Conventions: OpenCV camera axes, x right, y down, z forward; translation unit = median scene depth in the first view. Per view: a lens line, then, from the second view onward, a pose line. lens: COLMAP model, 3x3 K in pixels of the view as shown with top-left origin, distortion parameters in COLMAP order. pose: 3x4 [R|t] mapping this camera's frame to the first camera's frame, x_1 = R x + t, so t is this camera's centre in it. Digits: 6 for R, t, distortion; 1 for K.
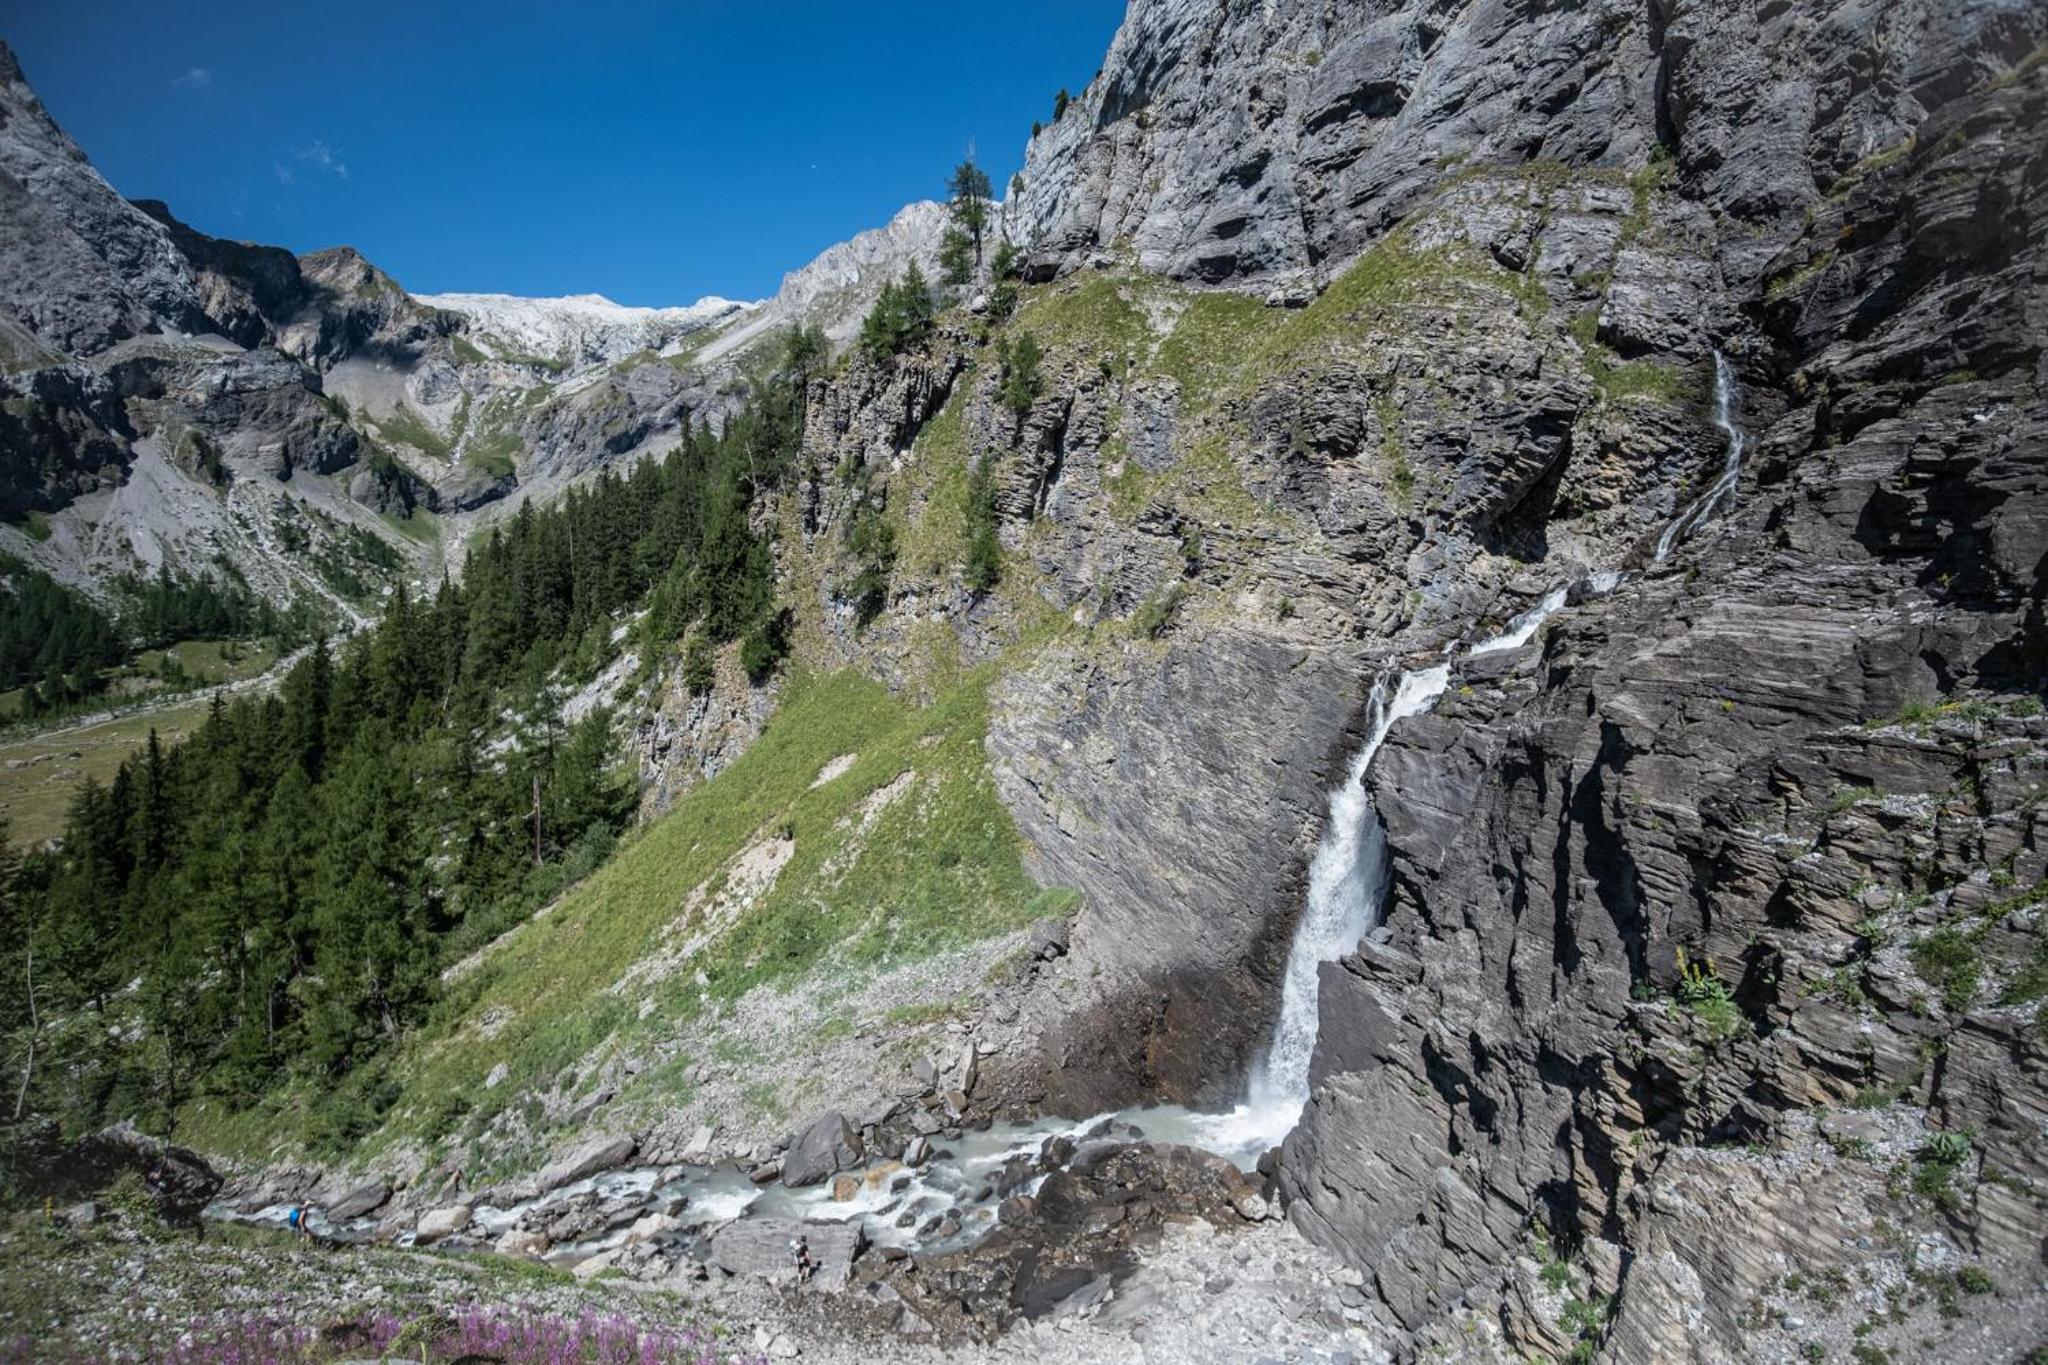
lens RADIAL K [[1101.8, 0, 1023.5], [0, 1101.8, 657.0], [0, 0, 1]] dist [-0.000832, 0.000813]
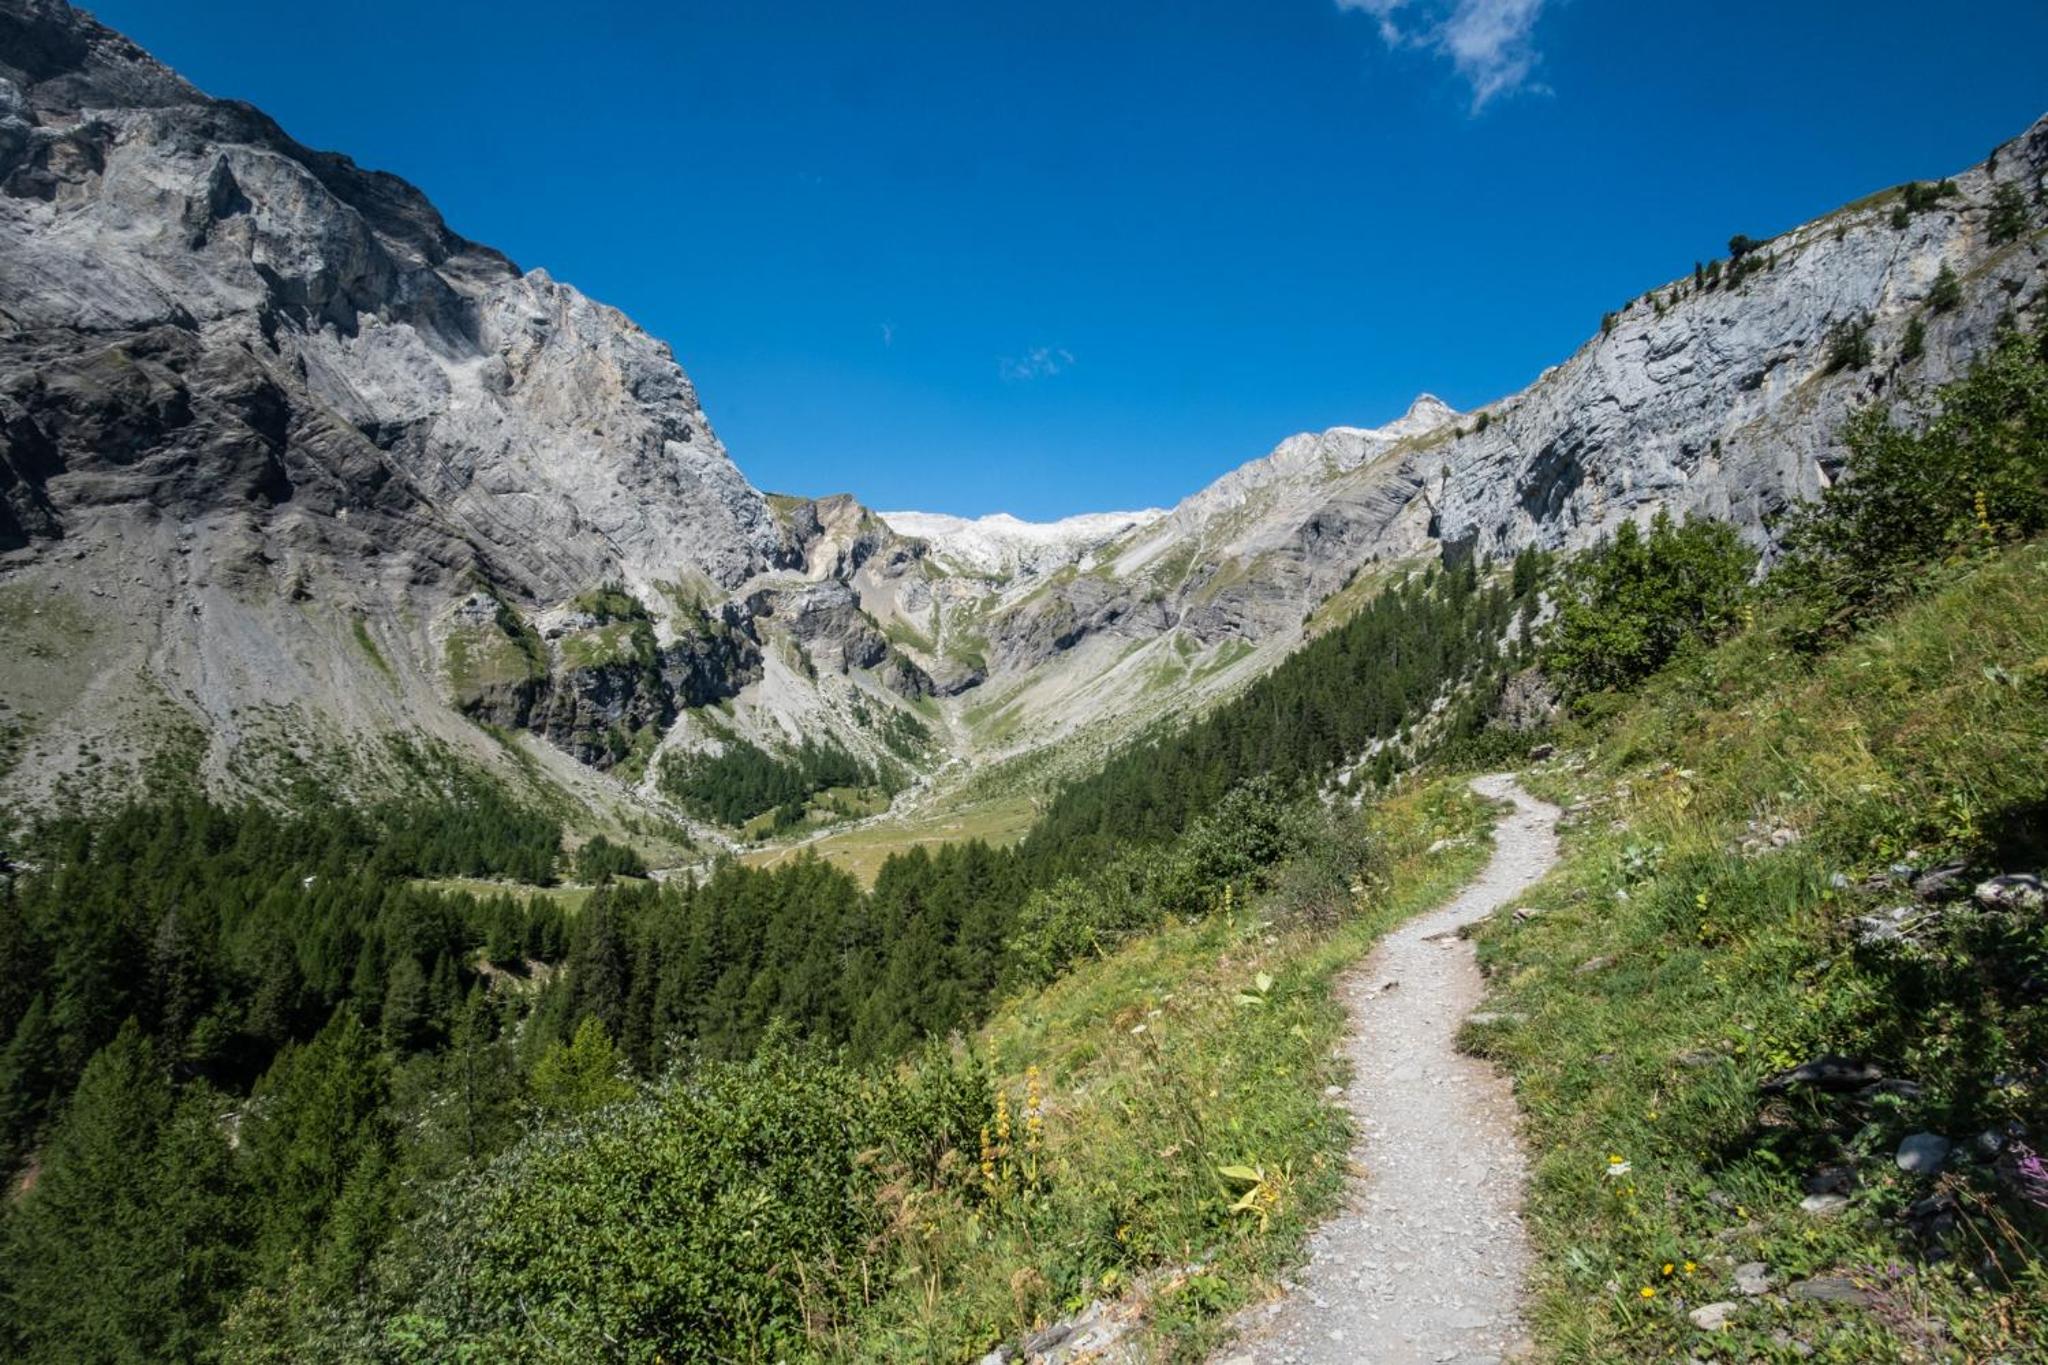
lens RADIAL K [[1101.8, 0, 1023.5], [0, 1101.8, 657.0], [0, 0, 1]] dist [-0.000832, 0.000813]
pose [[0.960622, -0.005873, -0.277798, -0.071832], [-0.038200, 0.987492, -0.152970, 0.019559], [0.275221, 0.157558, 0.948382, -0.234923]]
